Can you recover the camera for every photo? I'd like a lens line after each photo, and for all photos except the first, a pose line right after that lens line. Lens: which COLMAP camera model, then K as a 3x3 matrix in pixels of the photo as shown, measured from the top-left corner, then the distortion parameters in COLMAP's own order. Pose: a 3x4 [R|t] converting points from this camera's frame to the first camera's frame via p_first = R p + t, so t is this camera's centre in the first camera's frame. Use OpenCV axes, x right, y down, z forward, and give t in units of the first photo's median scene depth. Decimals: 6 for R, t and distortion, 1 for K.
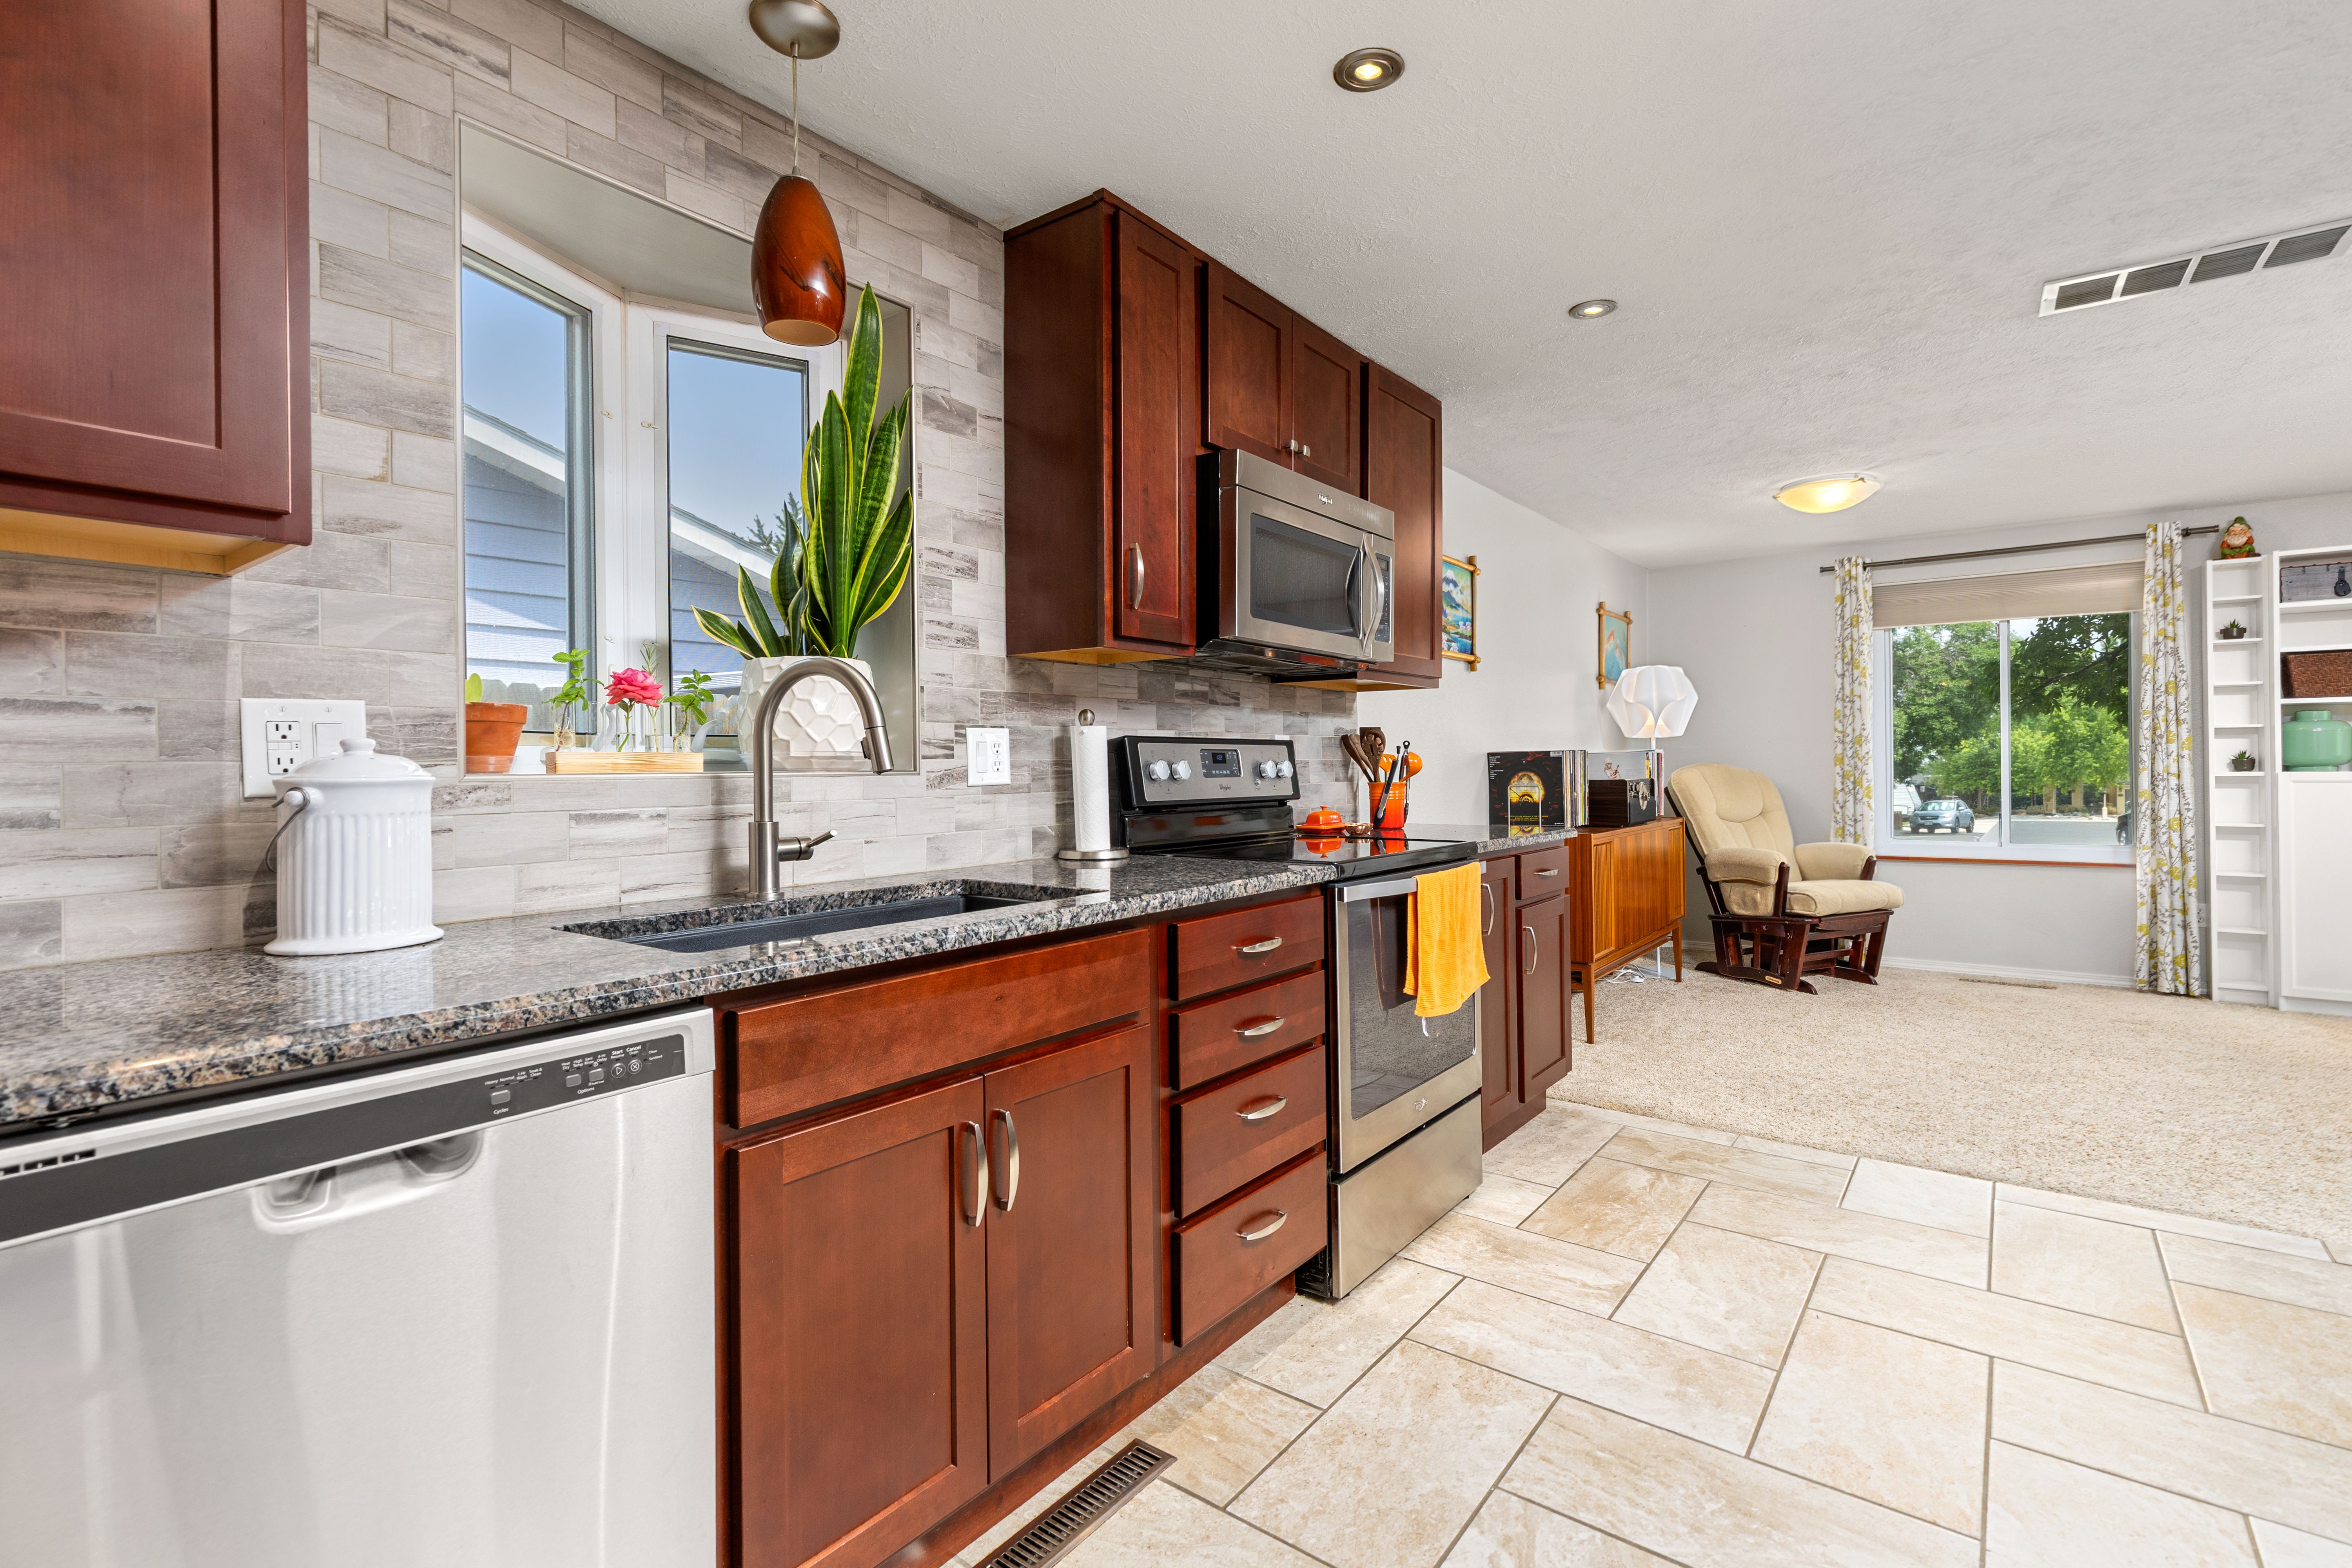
lens RADIAL K [[1065.9, 0, 1189.3], [0, 1065.9, 768.0], [0, 0, 1]] dist [-0.000946, -0.000717]
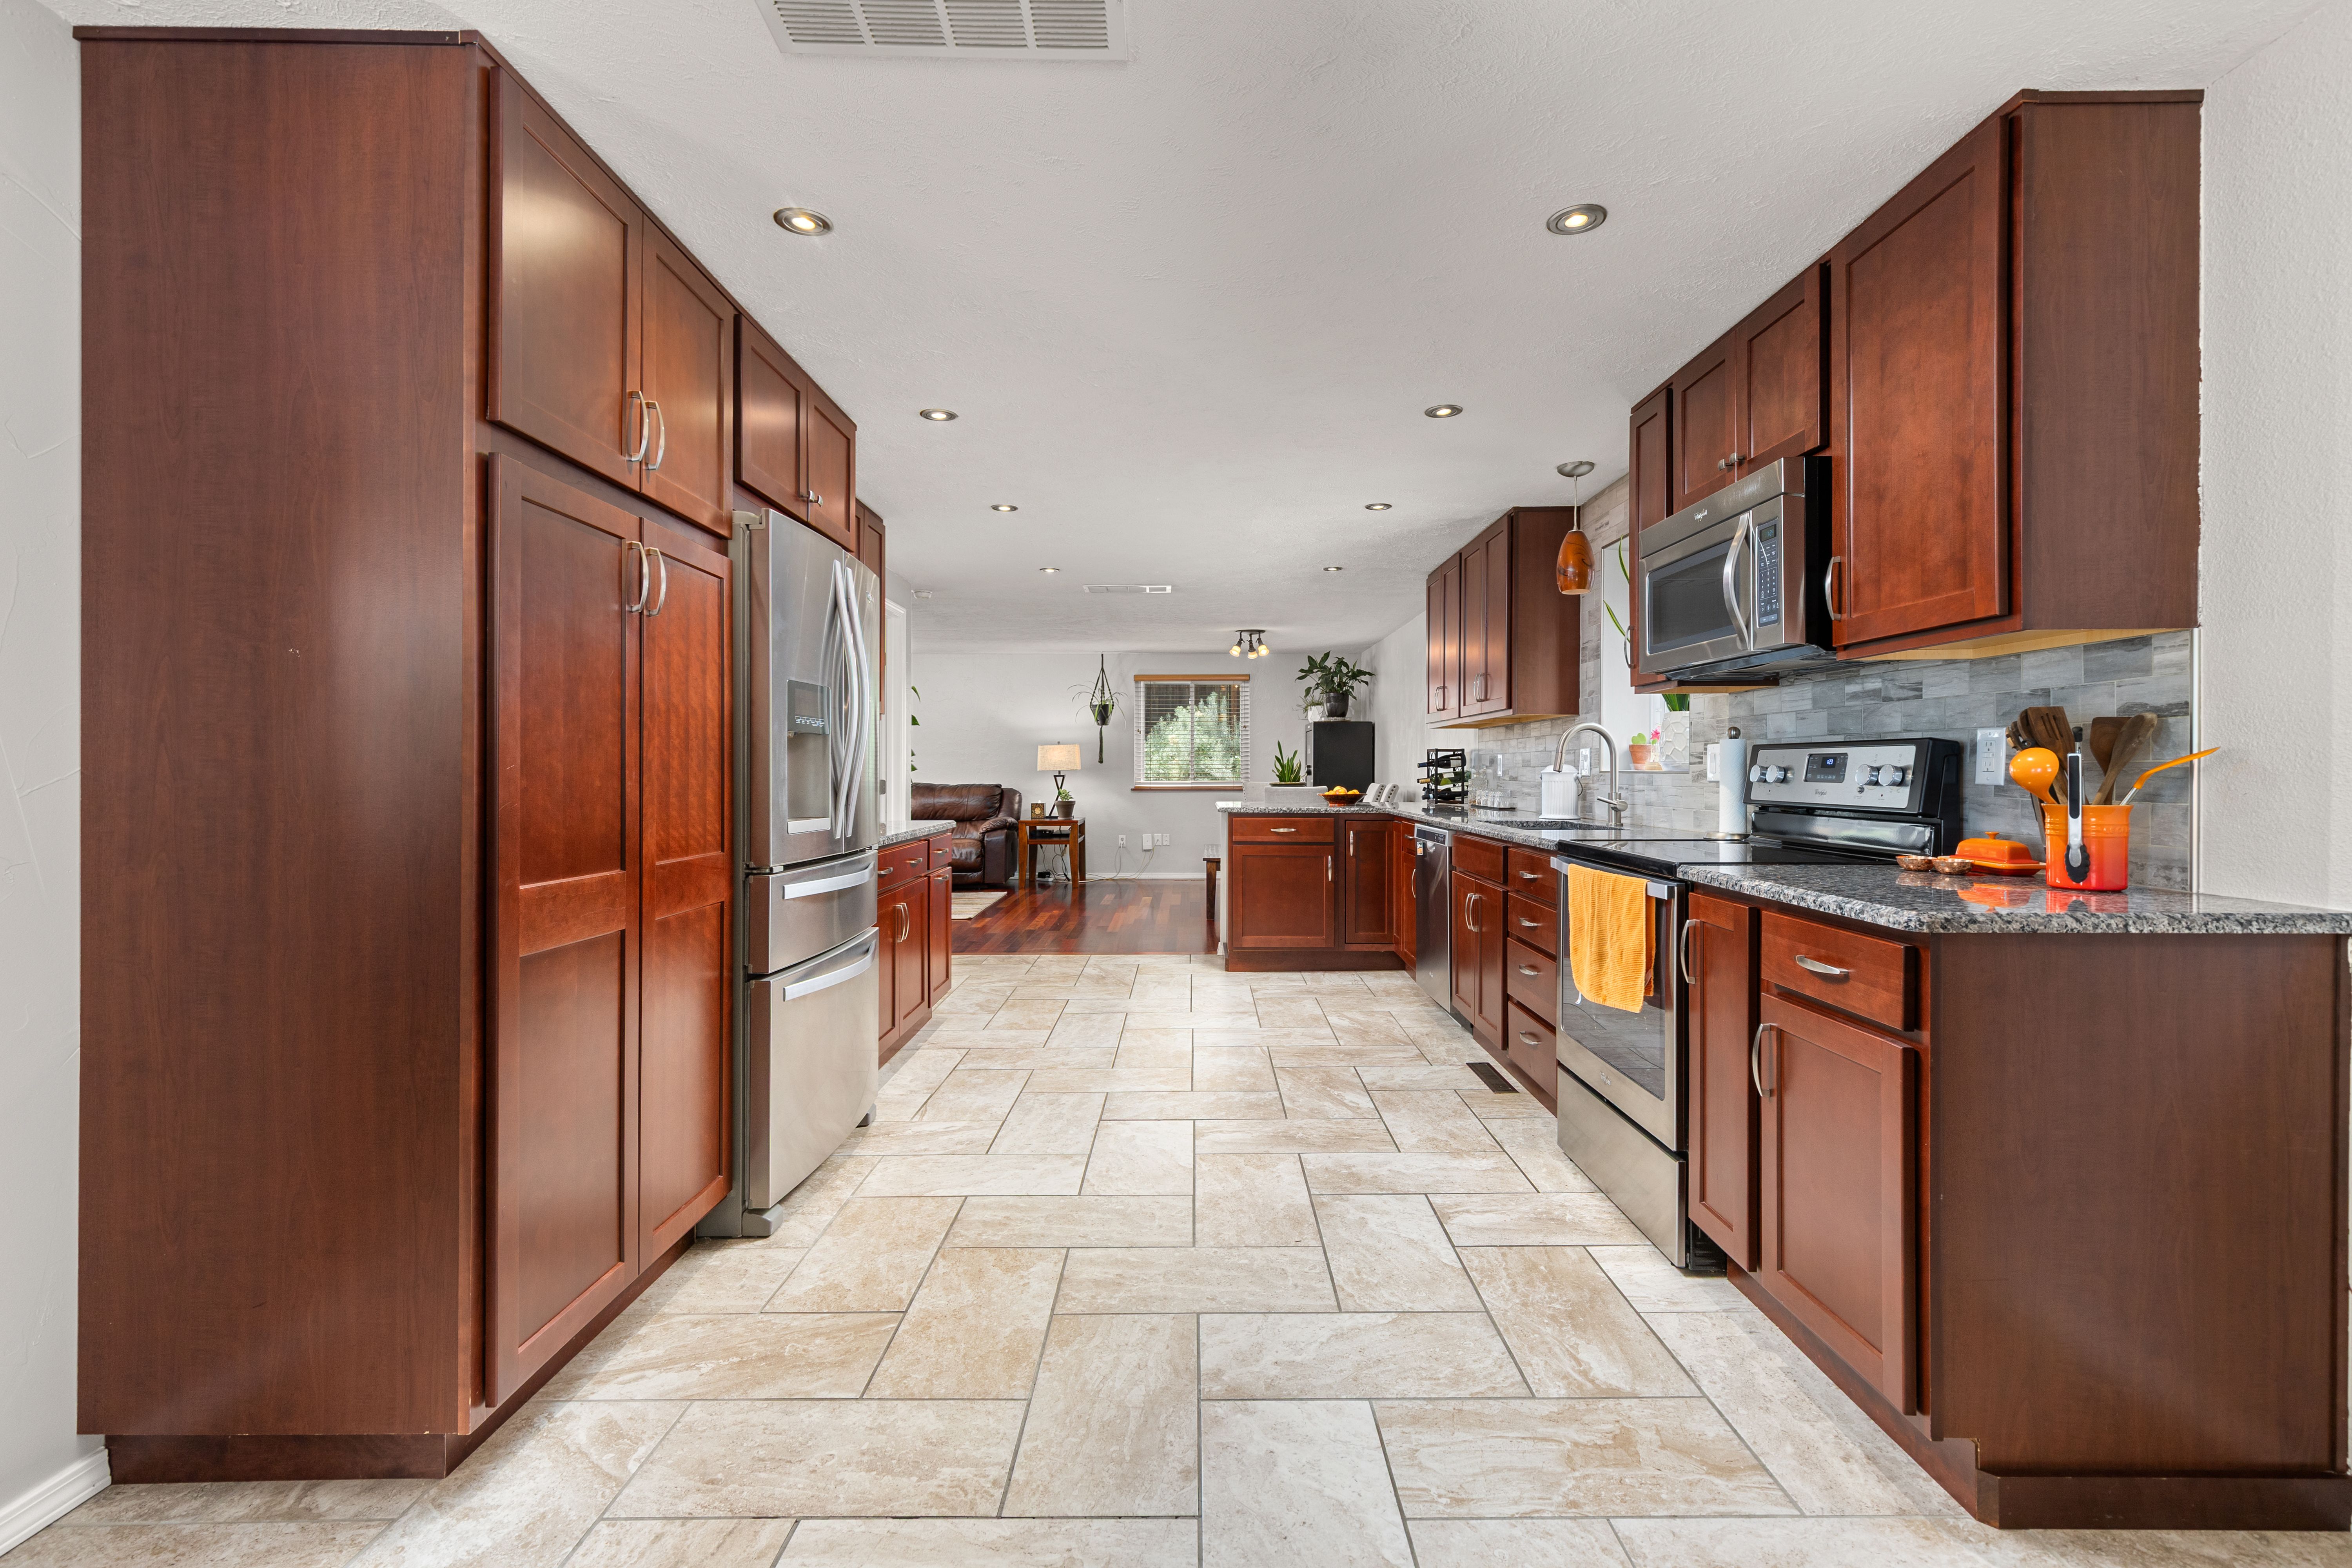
lens RADIAL K [[1065.9, 0, 1200.5], [0, 1065.9, 766.5], [0, 0, 1]] dist [-0.000946, -0.000717]
pose [[-0.785963, 0.009281, -0.618204, 0.964885], [0.007604, 0.999957, 0.005345, -0.013450], [0.618227, -0.000500, -0.786000, 1.265178]]
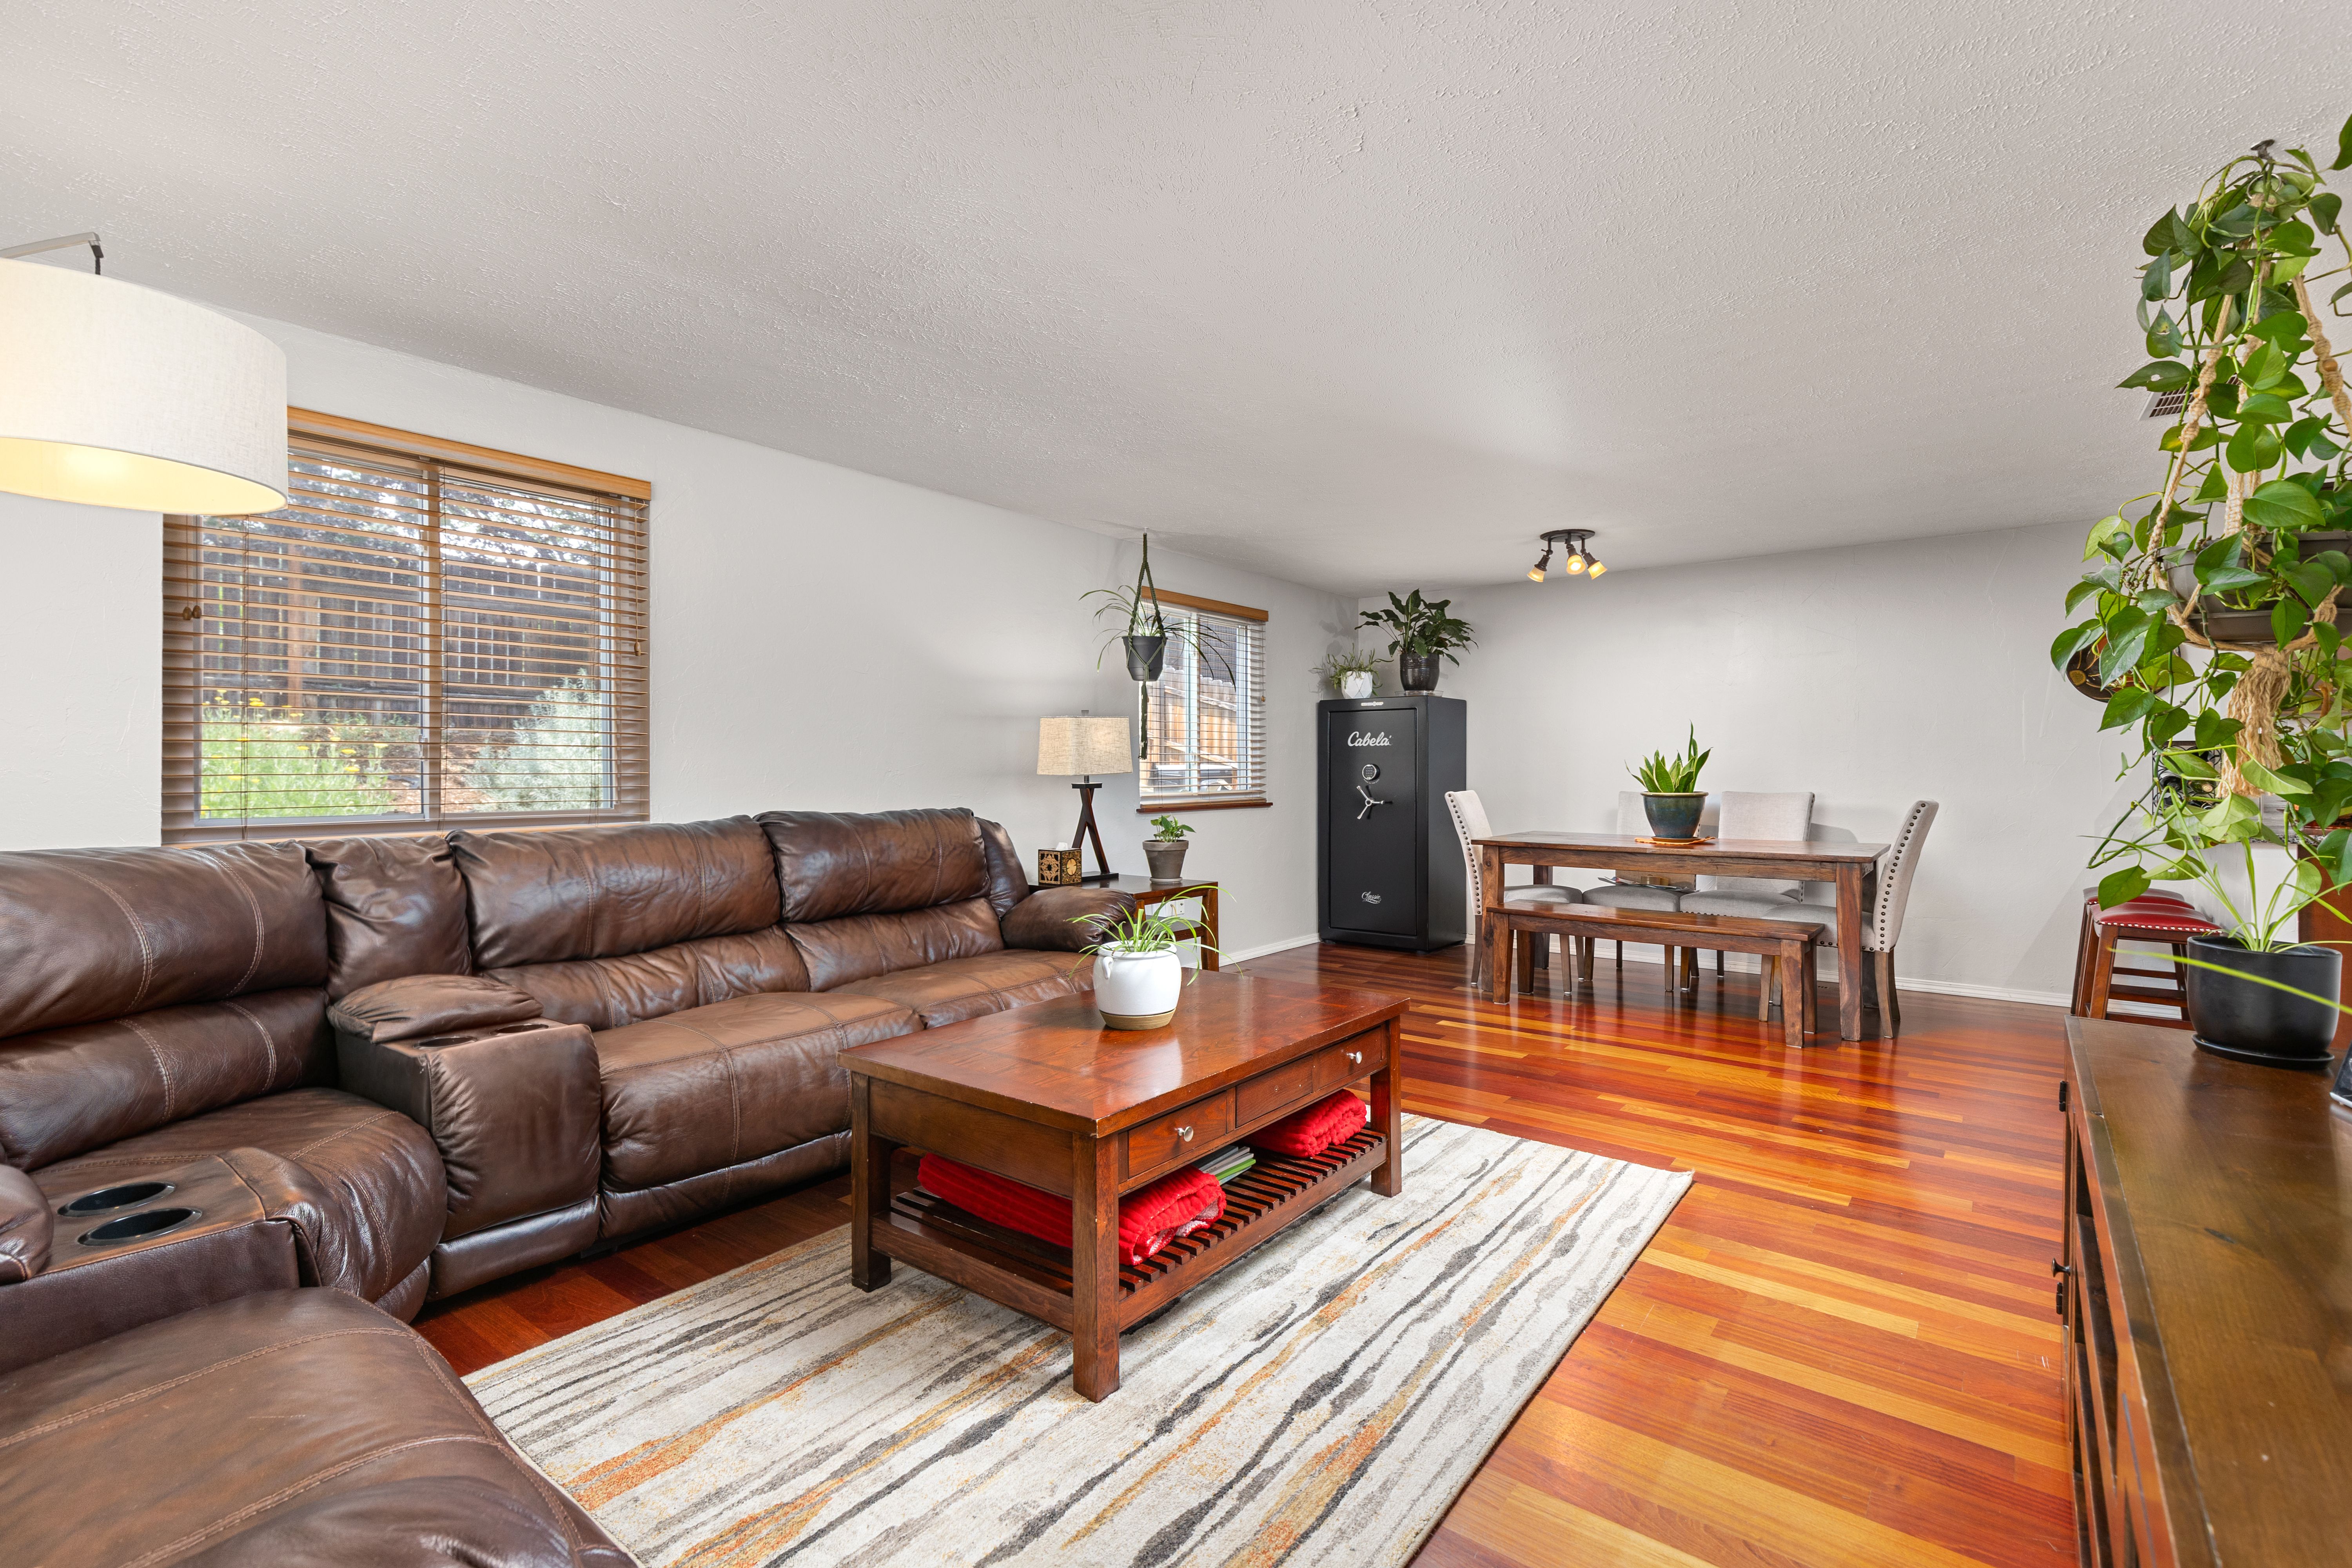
lens RADIAL K [[1065.9, 0, 1192.4], [0, 1065.9, 763.5], [0, 0, 1]] dist [-0.000946, -0.000717]
pose [[0.007786, 0.007584, -0.999941, 0.767656], [-0.000138, 0.999971, 0.007583, -0.013747], [0.999970, 0.000079, 0.007787, -1.478785]]
